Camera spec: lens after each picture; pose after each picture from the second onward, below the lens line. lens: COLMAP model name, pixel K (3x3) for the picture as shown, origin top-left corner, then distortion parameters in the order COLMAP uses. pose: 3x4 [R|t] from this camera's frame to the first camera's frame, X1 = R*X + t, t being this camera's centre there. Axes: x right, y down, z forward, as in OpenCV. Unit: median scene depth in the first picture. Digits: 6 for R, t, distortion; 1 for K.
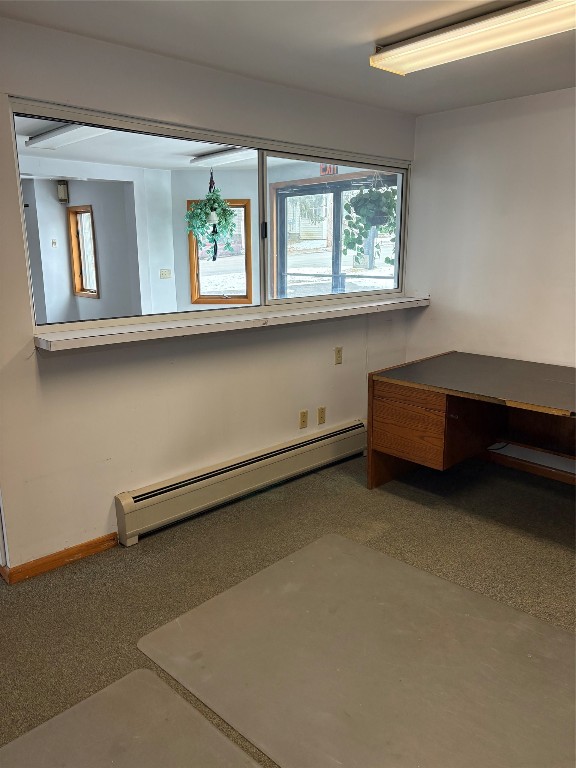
lens RADIAL K [[577.1, 0, 286.8], [0, 577.1, 383.6], [0, 0, 1]] dist [0.040612, -0.026729]
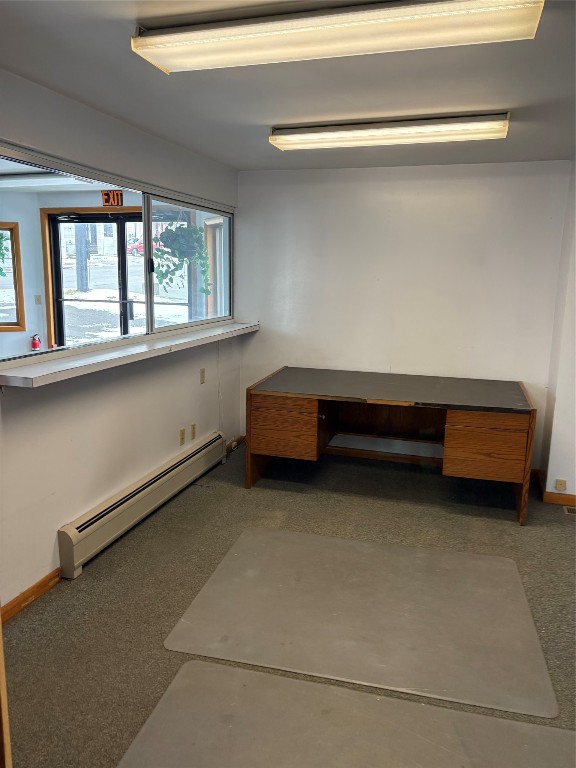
lens RADIAL K [[577.1, 0, 278.4], [0, 577.1, 380.8], [0, 0, 1]] dist [0.040612, -0.026729]
pose [[0.872453, -0.073454, 0.483146, -0.371626], [0.093130, 0.995512, -0.016822, -0.007999], [-0.479742, 0.059672, 0.875378, -0.058354]]
